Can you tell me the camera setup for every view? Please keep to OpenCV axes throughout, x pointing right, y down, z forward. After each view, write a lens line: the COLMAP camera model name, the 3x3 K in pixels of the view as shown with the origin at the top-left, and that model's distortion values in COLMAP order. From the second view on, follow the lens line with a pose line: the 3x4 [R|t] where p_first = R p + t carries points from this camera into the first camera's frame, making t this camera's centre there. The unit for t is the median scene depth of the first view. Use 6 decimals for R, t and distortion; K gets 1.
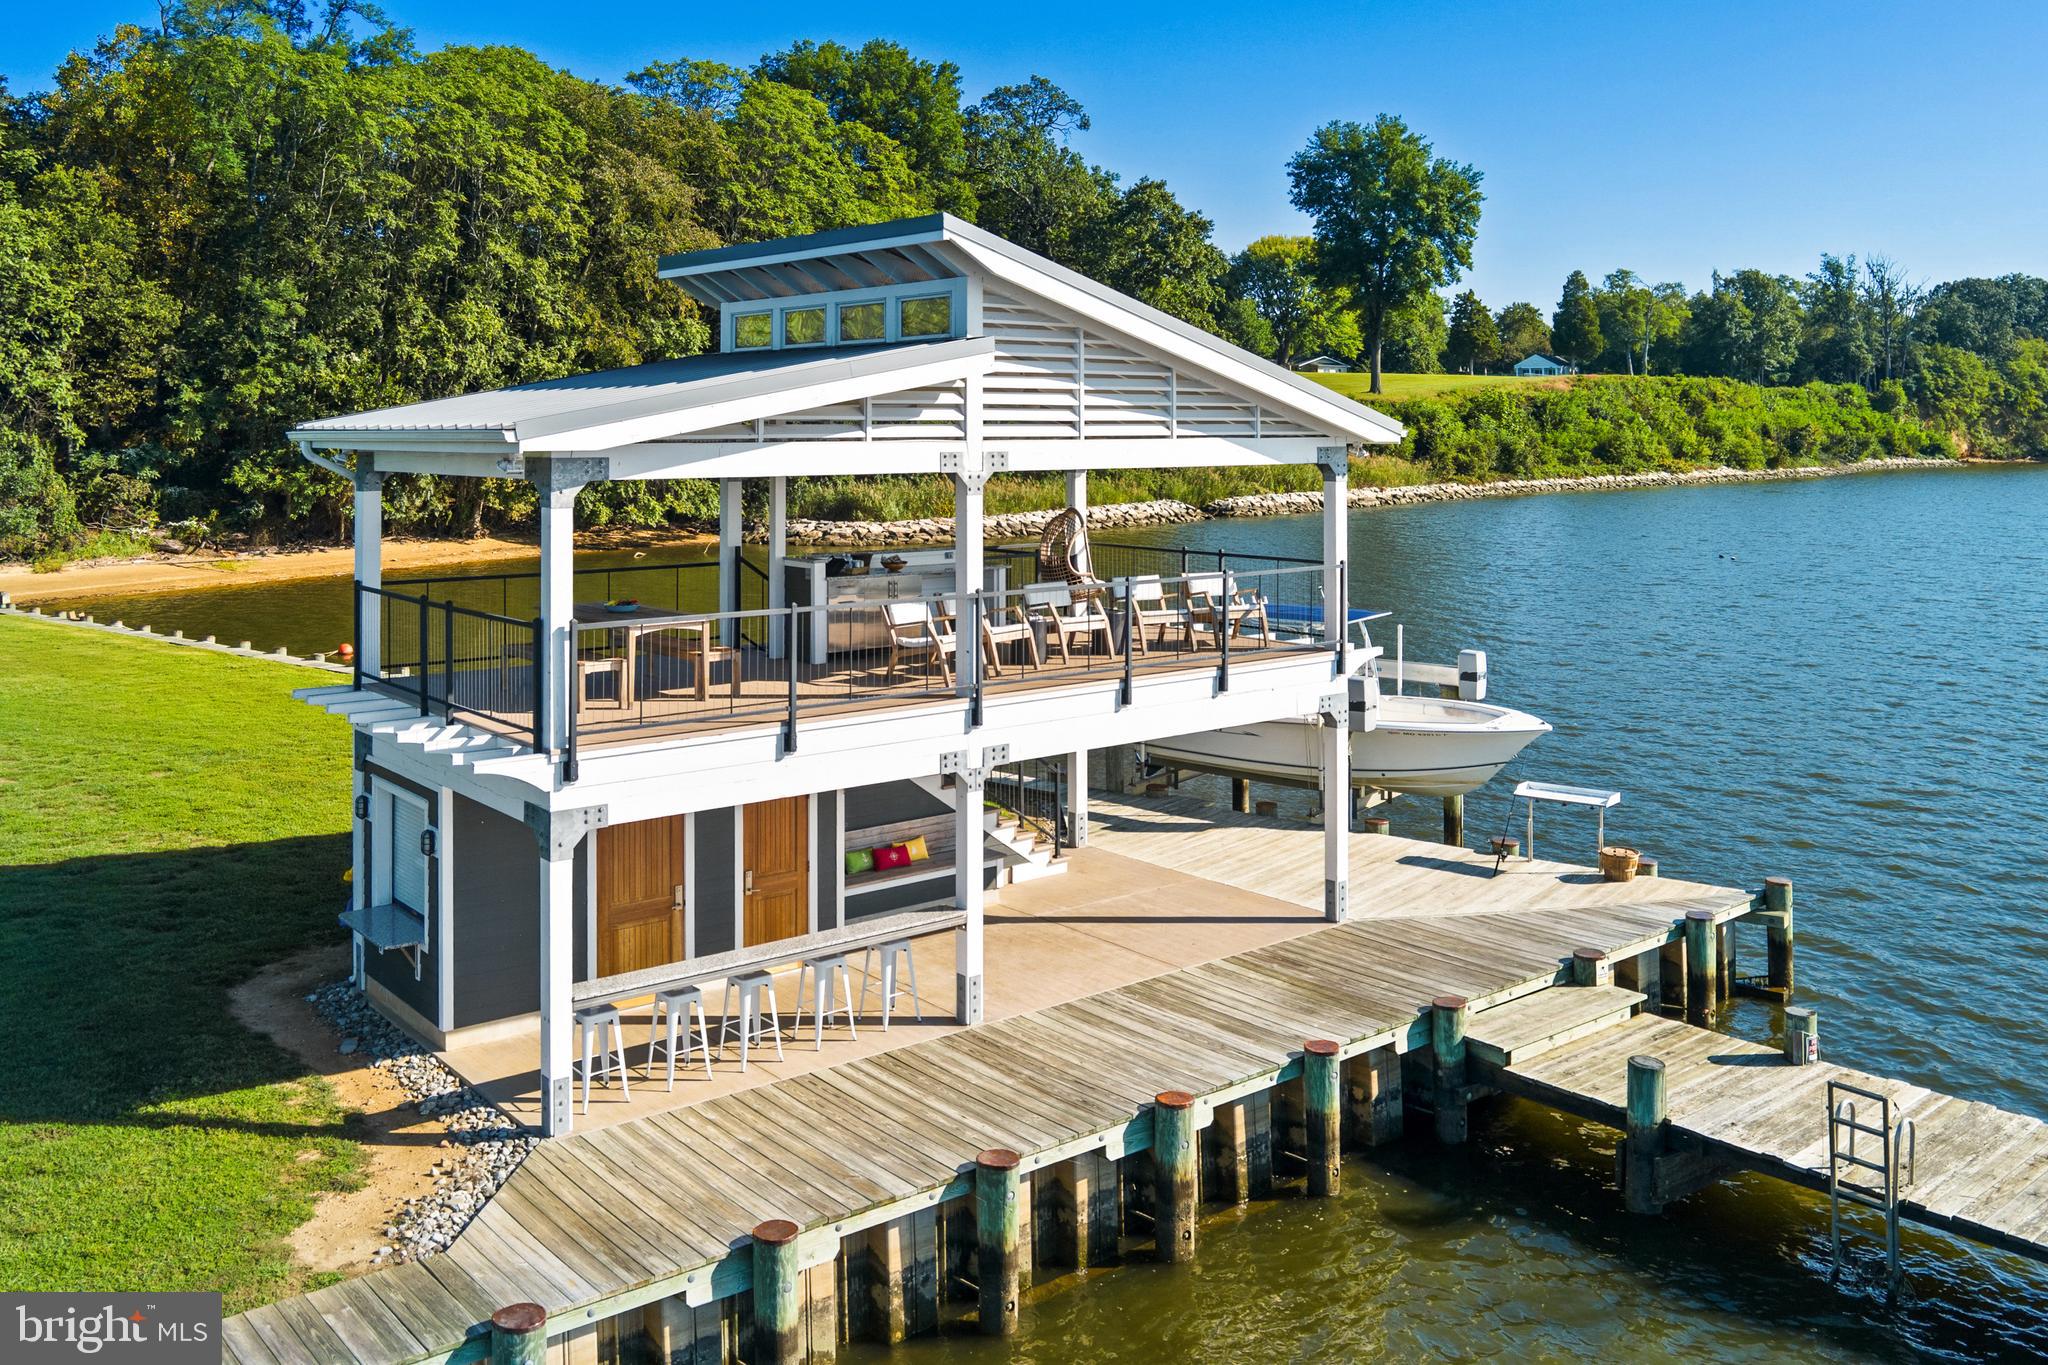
lens RADIAL K [[1732.6, 0, 1017.9], [0, 1732.6, 401.4], [0, 0, 1]] dist [-0.043720, -0.003374]
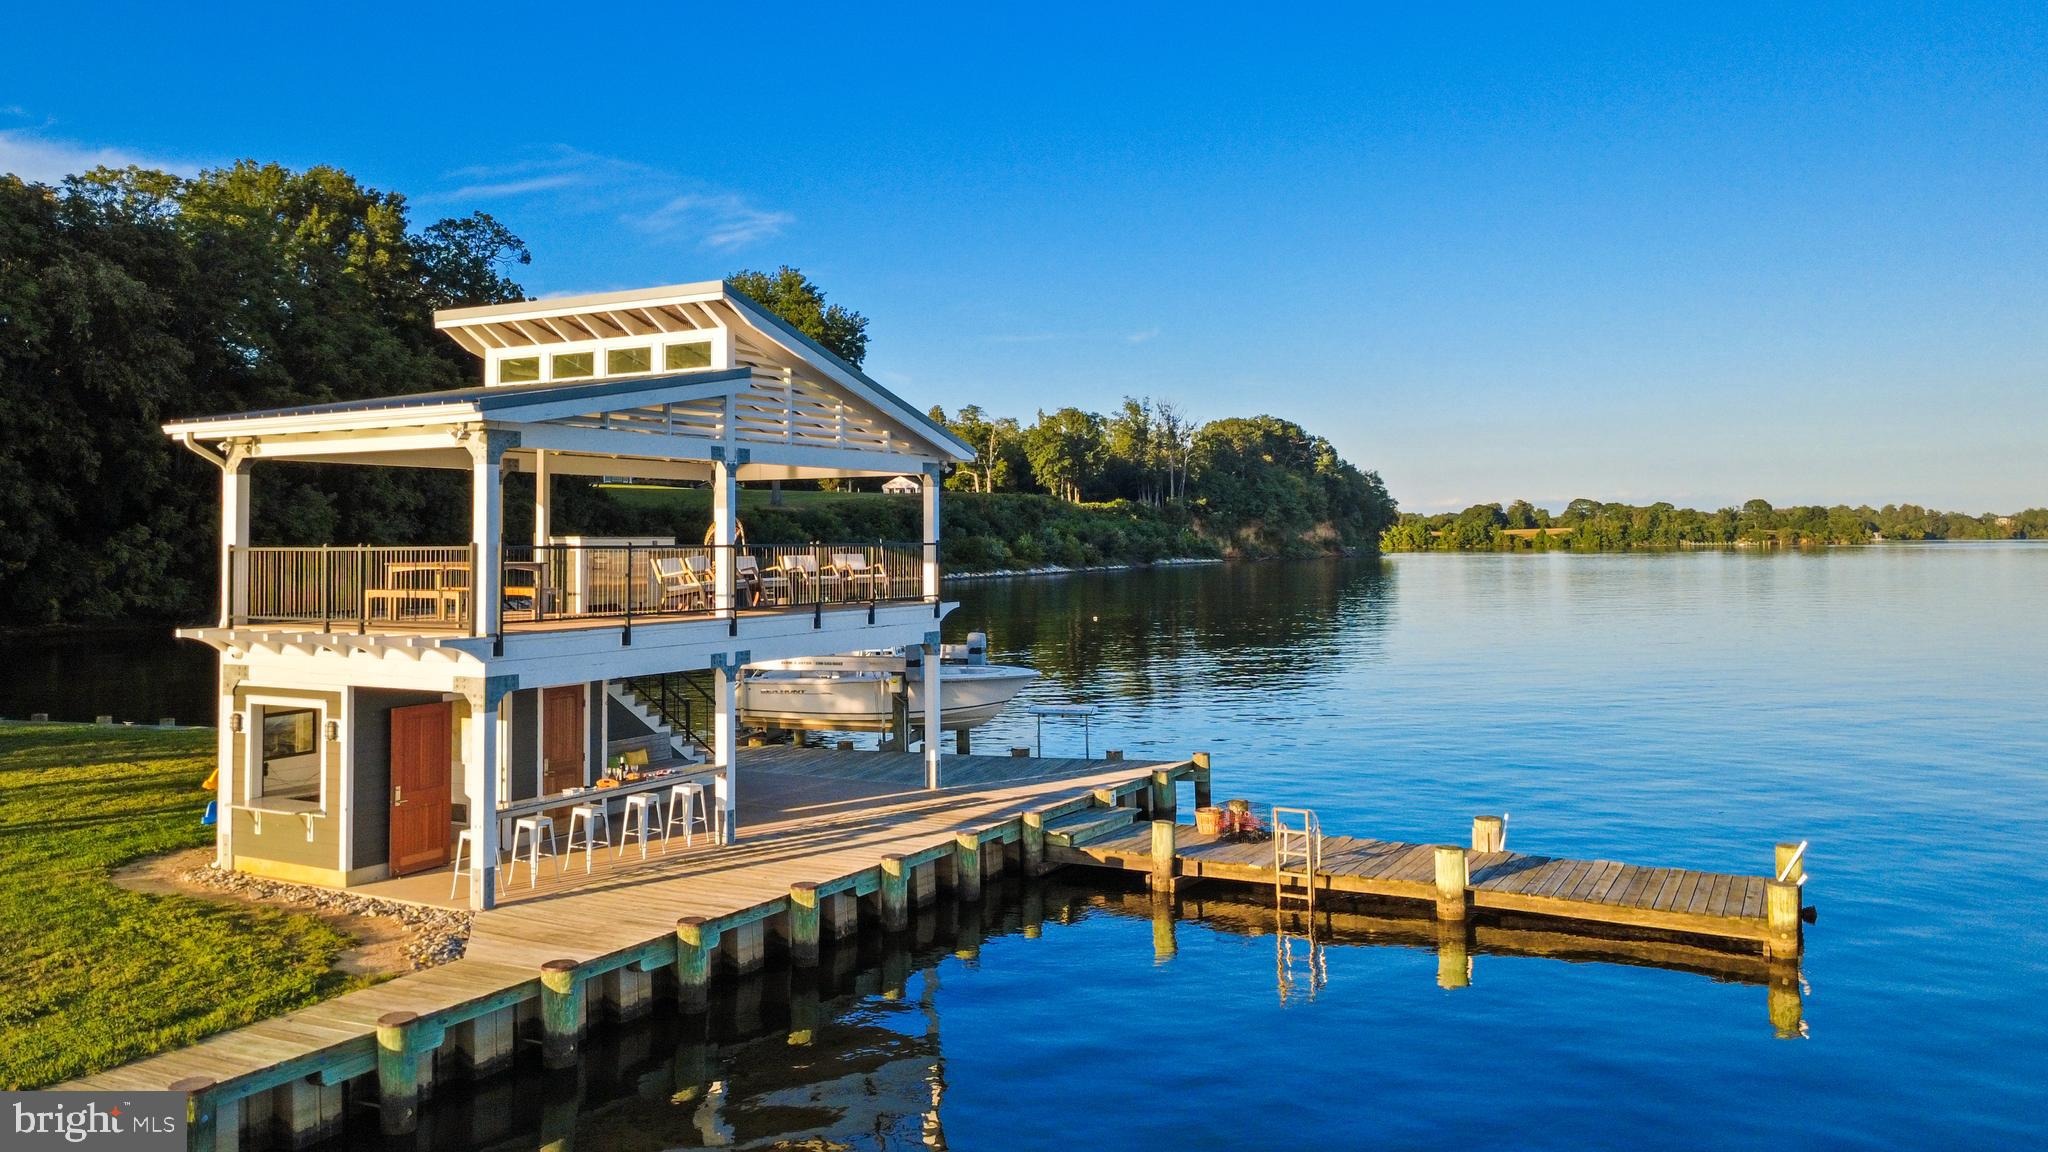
lens RADIAL K [[1534.2, 0, 1028.5], [0, 1534.2, 485.5], [0, 0, 1]] dist [0.003829, 0.001807]
pose [[0.927108, 0.008450, 0.374698, -0.049253], [0.000632, 0.999709, -0.024110, 0.016476], [-0.374793, 0.022590, 0.926833, -0.051109]]
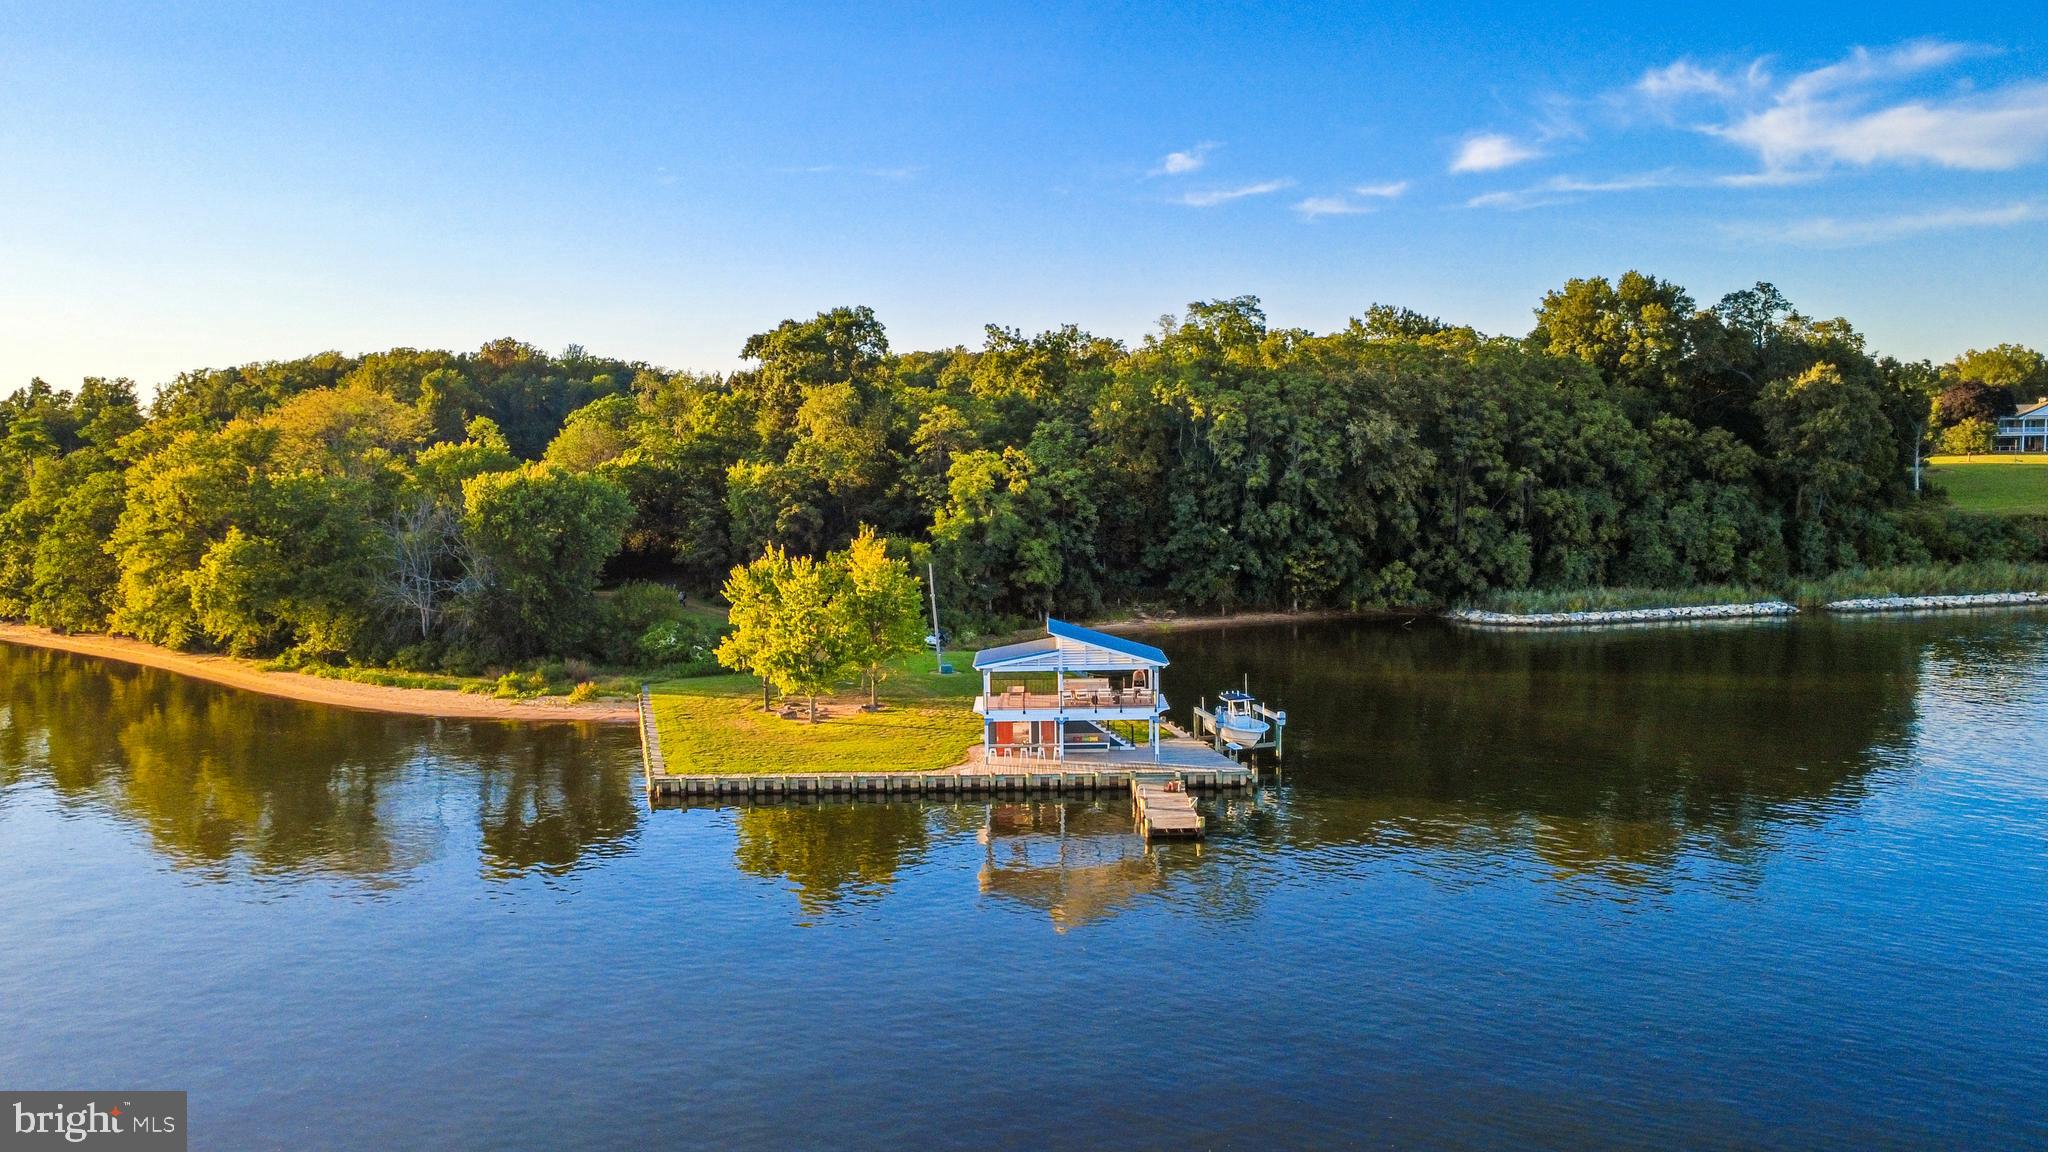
lens RADIAL K [[1524.1, 0, 1024.0], [0, 1524.1, 576.0], [0, 0, 1]] dist [0.002235, -0.000242]
pose [[0.771296, 0.042042, -0.635087, 0.555627], [0.023110, 0.995308, 0.093955, -0.135140], [0.636057, -0.087144, 0.766705, -0.530696]]
